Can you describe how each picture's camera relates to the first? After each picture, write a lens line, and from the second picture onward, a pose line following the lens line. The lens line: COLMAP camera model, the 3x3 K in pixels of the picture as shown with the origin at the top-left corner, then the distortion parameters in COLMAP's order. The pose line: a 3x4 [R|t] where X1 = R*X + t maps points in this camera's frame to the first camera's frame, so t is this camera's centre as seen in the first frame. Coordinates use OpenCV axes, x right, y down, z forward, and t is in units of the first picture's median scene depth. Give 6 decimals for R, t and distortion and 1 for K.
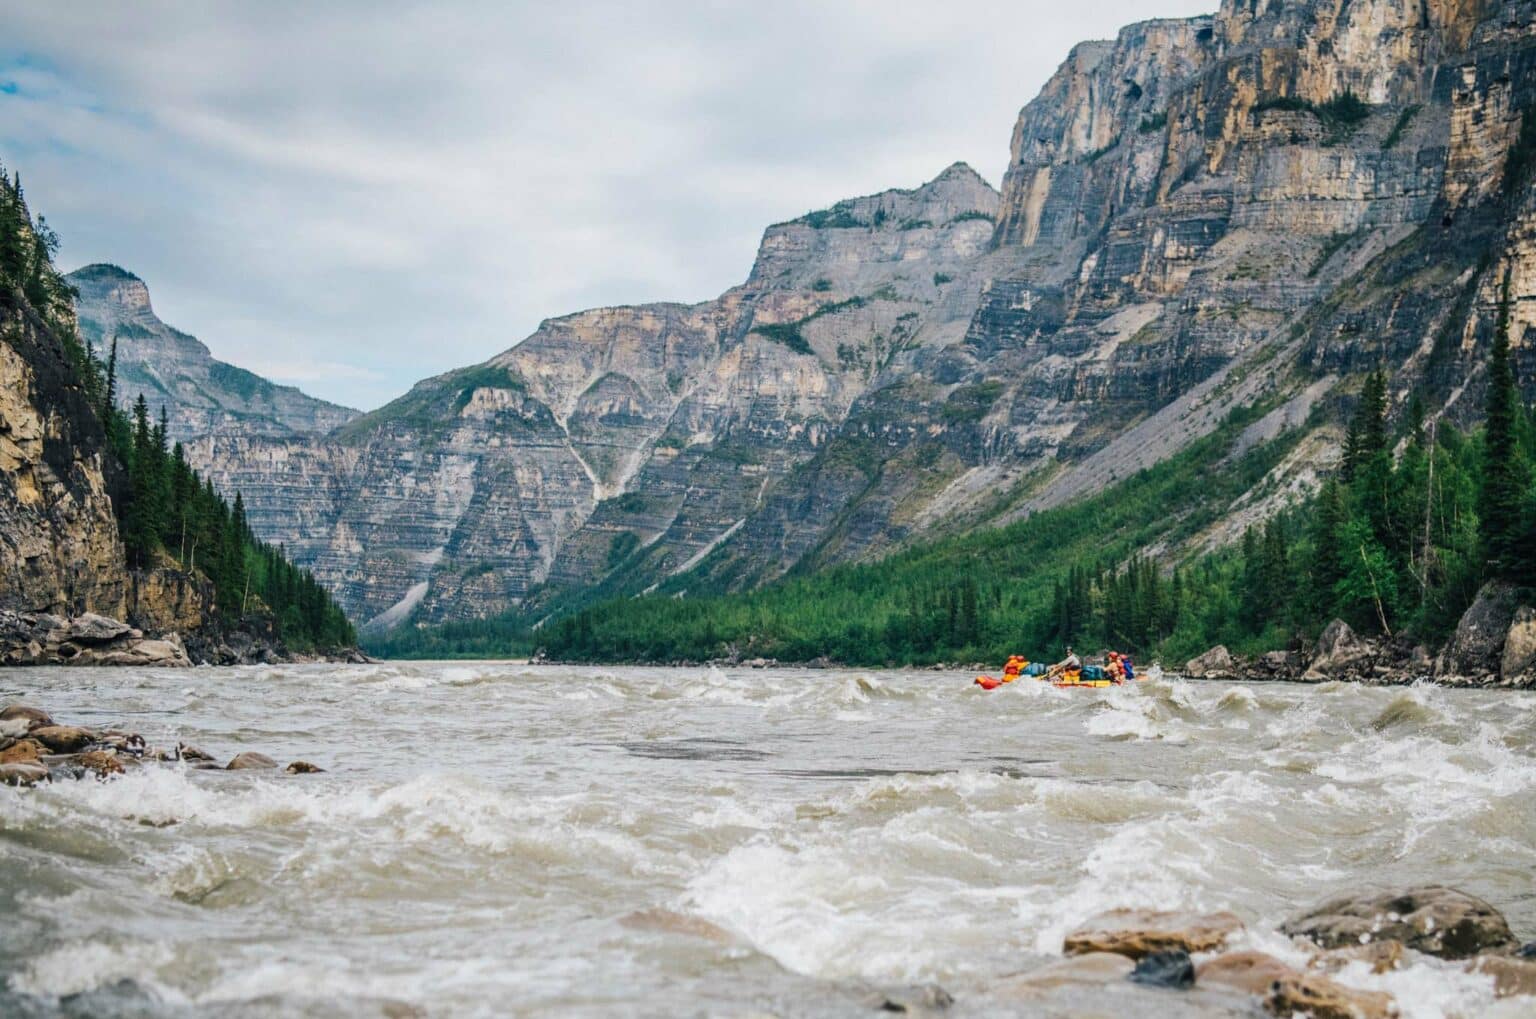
lens RADIAL K [[1858.5, 0, 768.0], [0, 1858.5, 509.5], [0, 0, 1]] dist [-0.019400, -0.026136]
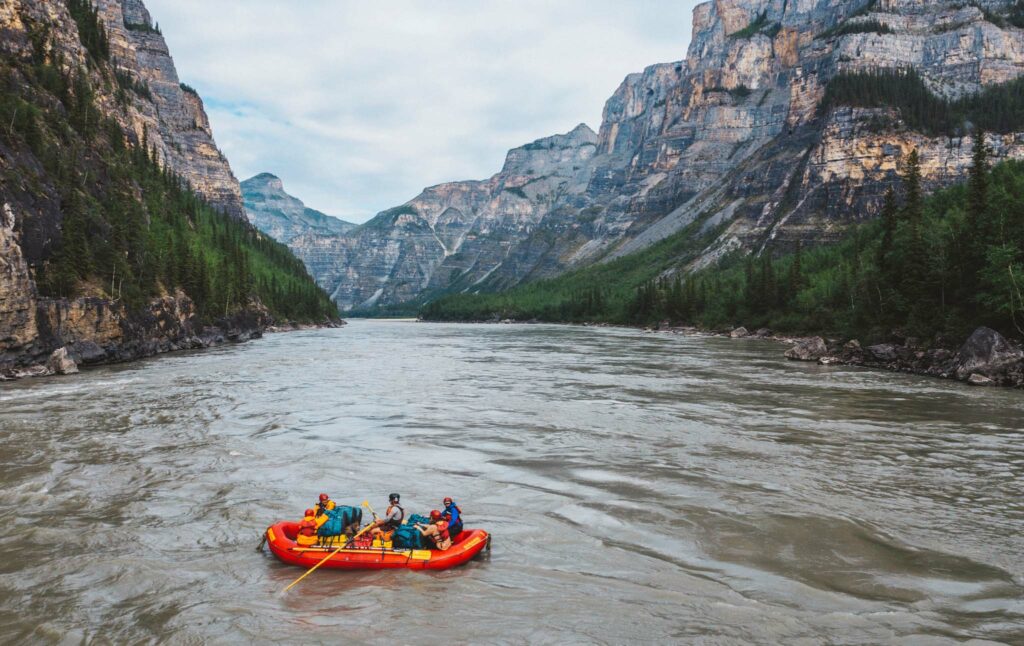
lens RADIAL K [[422.9, 0, 495.7], [0, 422.9, 319.2], [0, 0, 1]] dist [-0.002048, -0.000144]
pose [[0.999129, -0.013516, -0.039471, 0.001473], [0.018546, 0.991342, 0.129992, 0.006915], [0.037373, -0.130611, 0.990729, 0.394630]]
